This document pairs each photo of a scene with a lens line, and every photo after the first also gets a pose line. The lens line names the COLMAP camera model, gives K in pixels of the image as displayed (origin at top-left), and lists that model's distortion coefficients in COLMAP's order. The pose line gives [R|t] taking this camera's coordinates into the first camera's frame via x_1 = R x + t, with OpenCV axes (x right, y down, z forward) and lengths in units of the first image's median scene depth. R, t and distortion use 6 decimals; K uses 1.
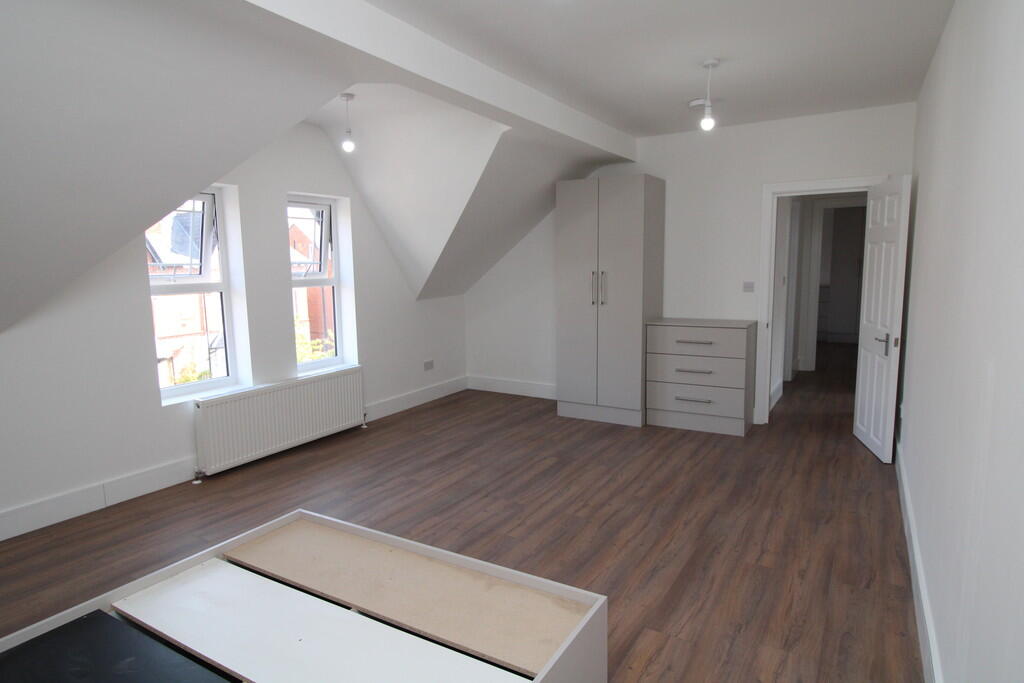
lens RADIAL K [[600.1, 0, 509.9], [0, 600.1, 345.6], [0, 0, 1]] dist [-0.001181, -0.003130]
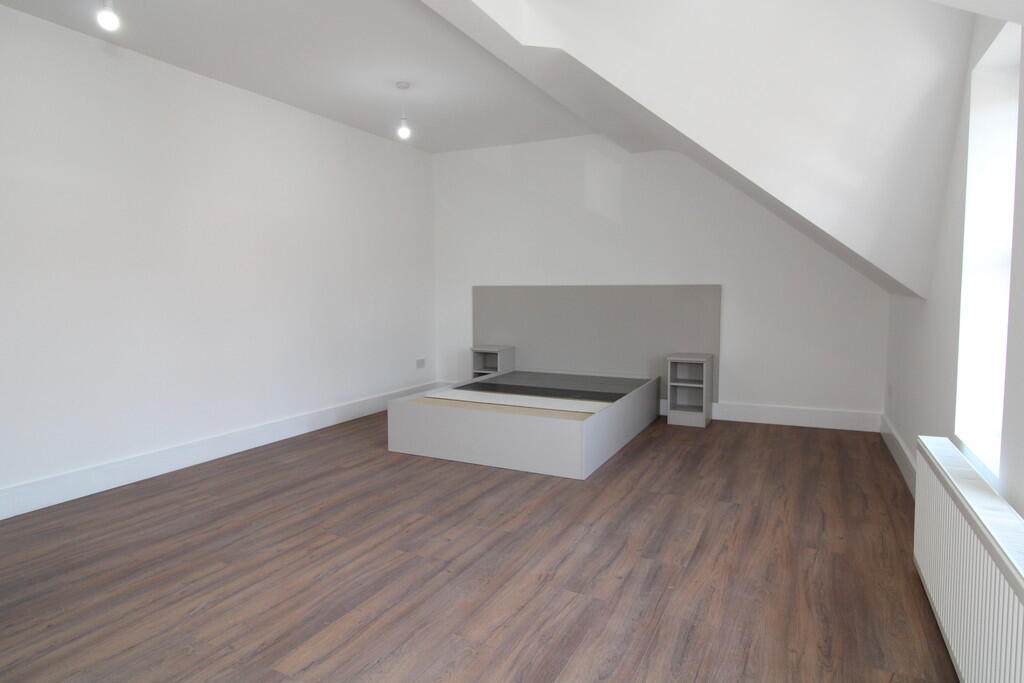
lens RADIAL K [[600.1, 0, 516.7], [0, 600.1, 331.7], [0, 0, 1]] dist [-0.001181, -0.003130]
pose [[-0.996159, 0.021487, -0.084890, -0.071441], [0.003397, 0.978183, 0.207720, -0.159252], [0.087501, 0.206633, -0.974498, 1.773536]]
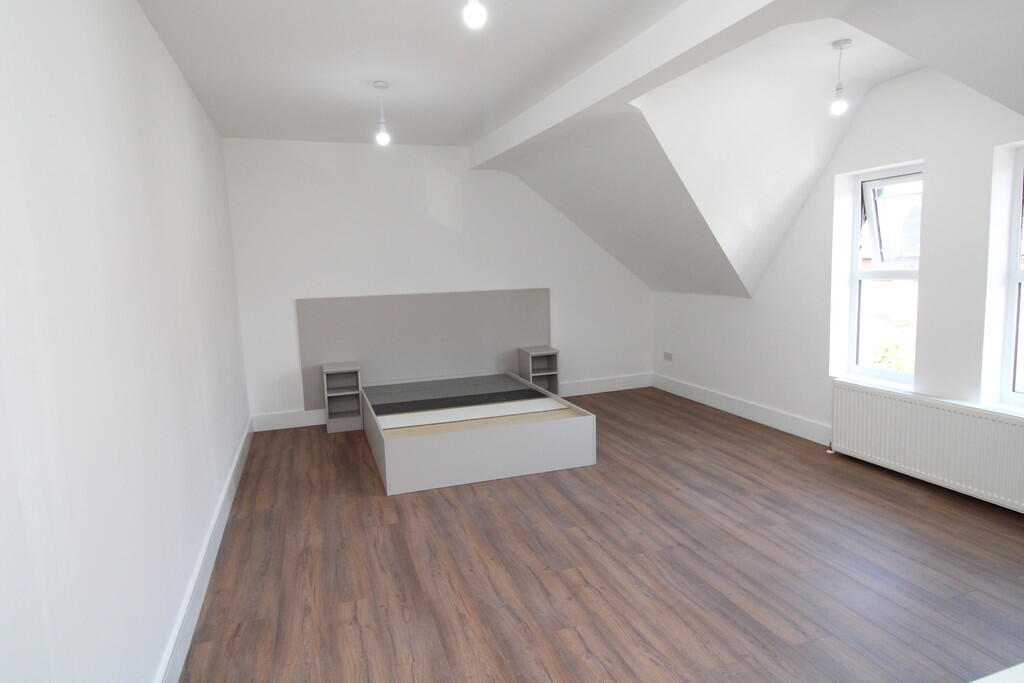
lens RADIAL K [[600.1, 0, 529.0], [0, 600.1, 333.5], [0, 0, 1]] dist [-0.001181, -0.003130]
pose [[-0.629146, 0.121607, -0.767716, 0.749159], [-0.070218, 0.974756, 0.211946, -0.206793], [0.774109, 0.187252, -0.604724, 1.405579]]
